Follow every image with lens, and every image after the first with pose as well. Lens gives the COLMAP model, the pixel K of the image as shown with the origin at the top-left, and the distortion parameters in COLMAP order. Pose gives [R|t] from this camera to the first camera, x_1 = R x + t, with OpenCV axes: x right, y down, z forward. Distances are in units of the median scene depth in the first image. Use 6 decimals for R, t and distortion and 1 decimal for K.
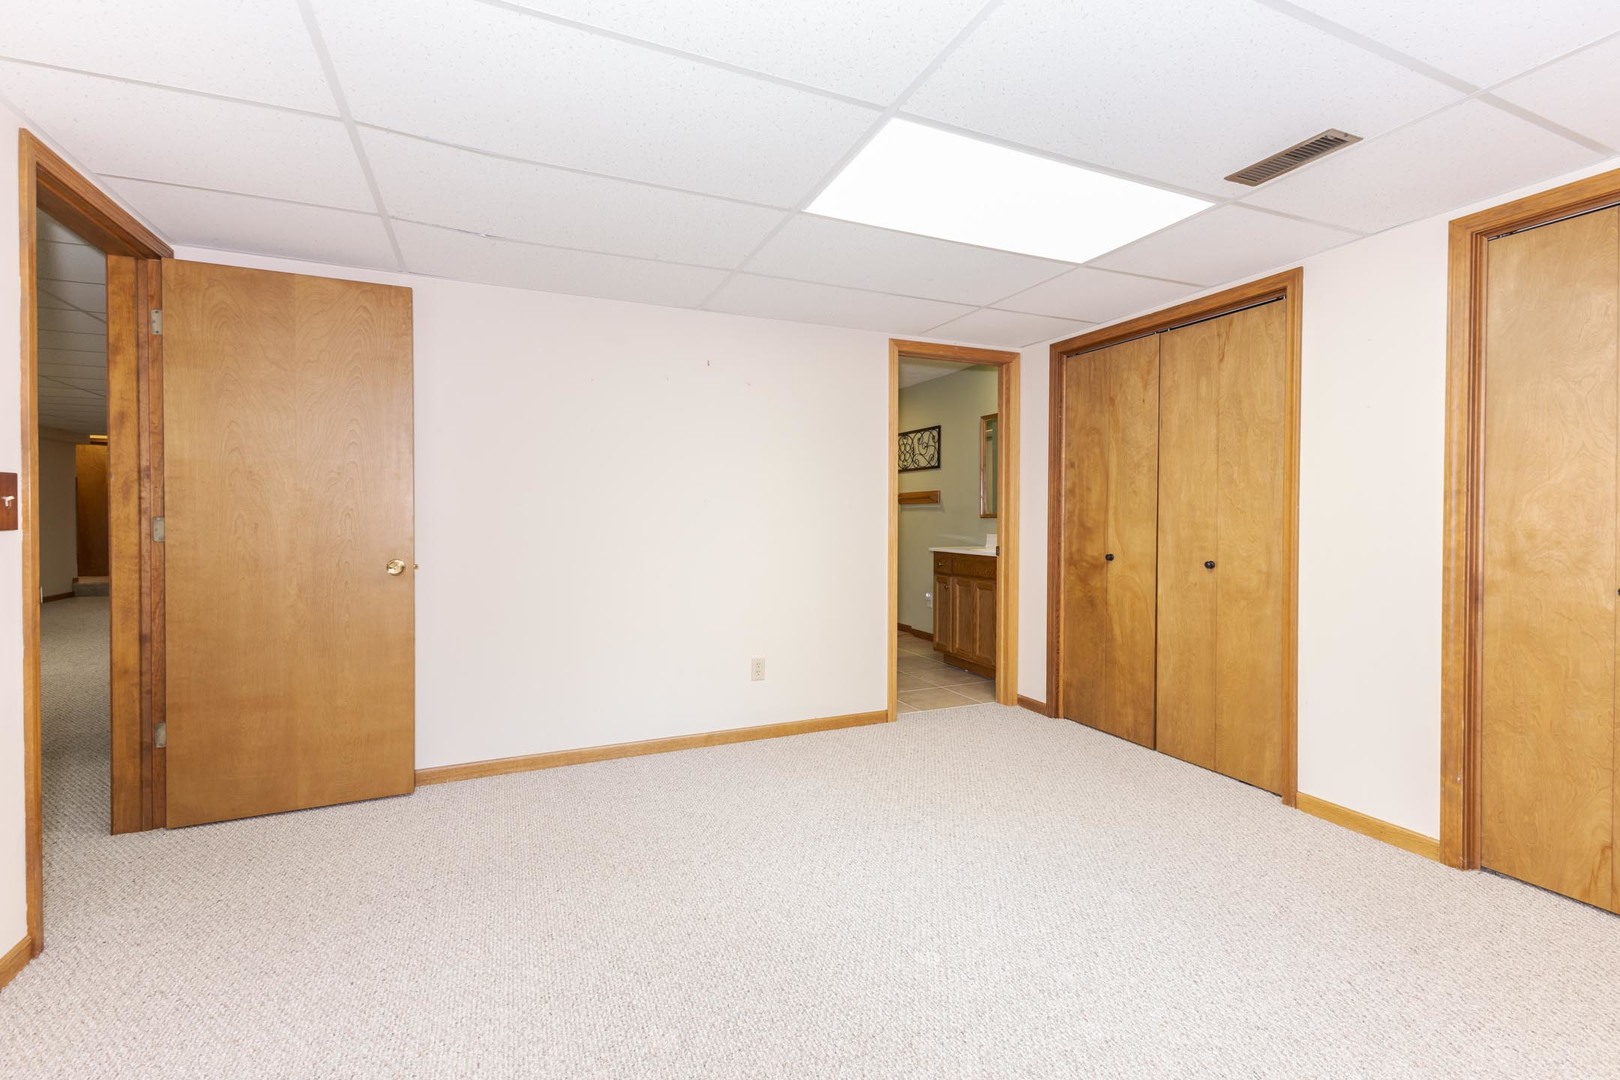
lens RADIAL K [[714.4, 0, 804.3], [0, 714.4, 529.2], [0, 0, 1]] dist [0.008570, -0.000699]
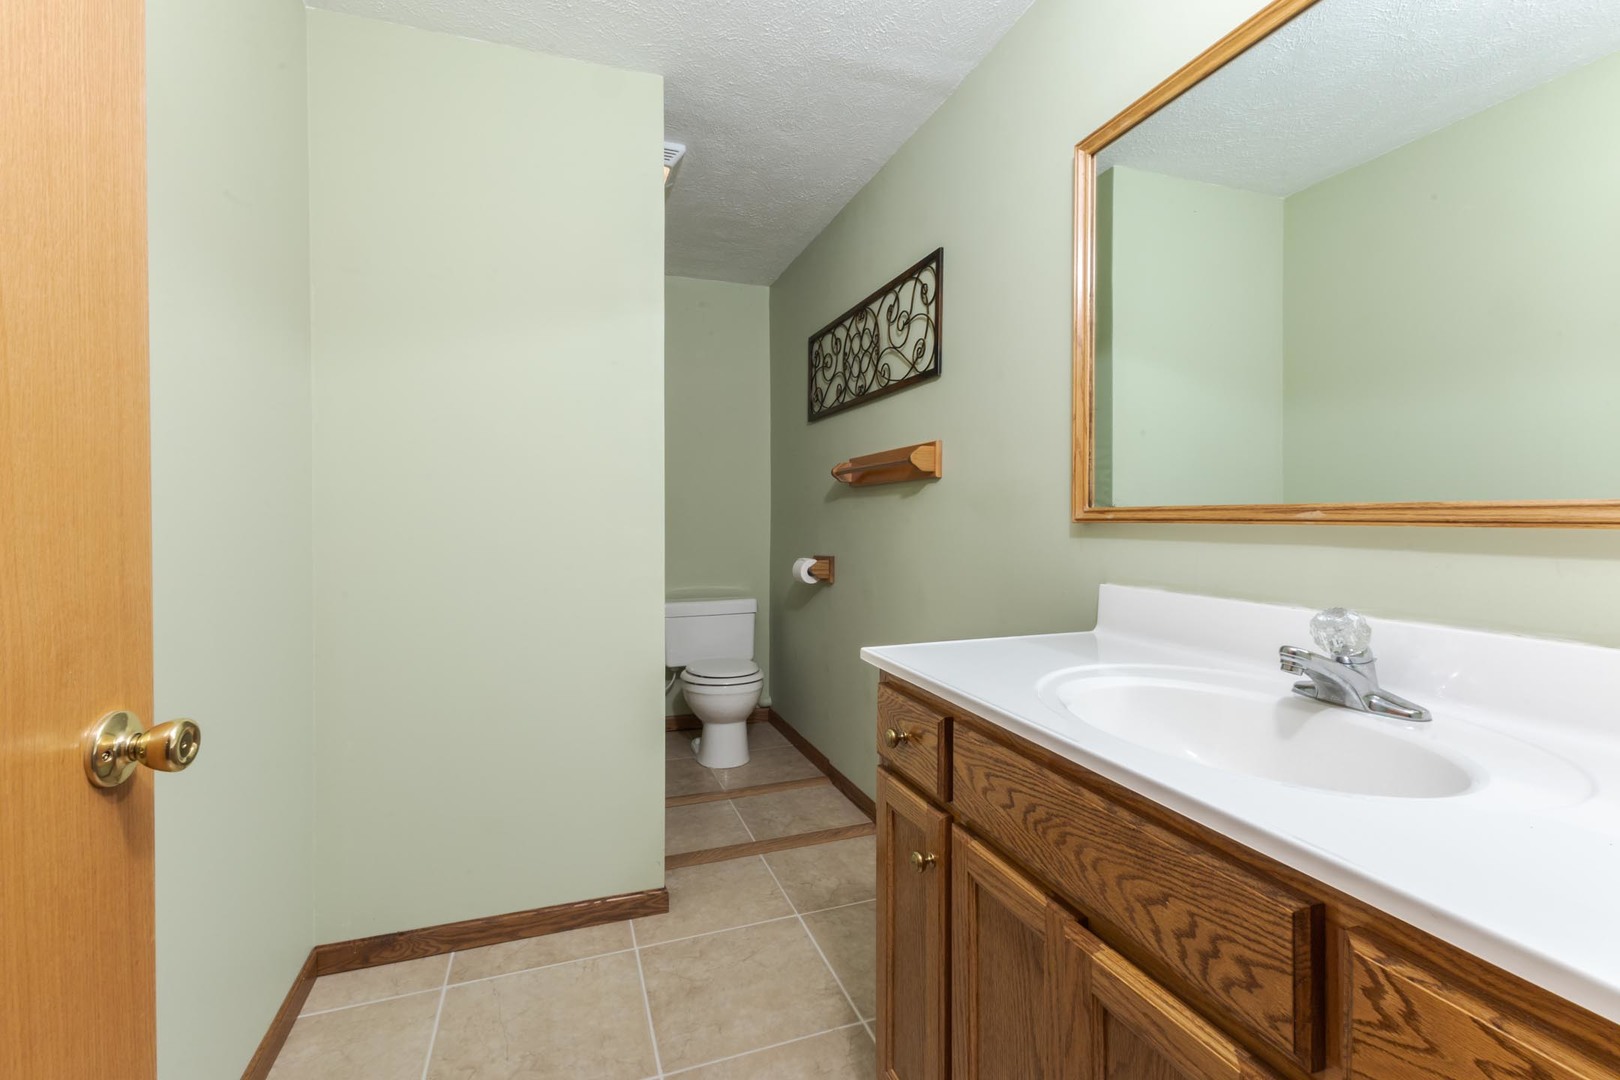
lens RADIAL K [[714.4, 0, 812.5], [0, 714.4, 532.5], [0, 0, 1]] dist [0.008570, -0.000699]
pose [[0.998087, -0.000585, -0.061817, 0.146265], [0.000500, 0.999999, -0.001388, -0.009973], [0.061818, 0.001354, 0.998087, 0.639962]]
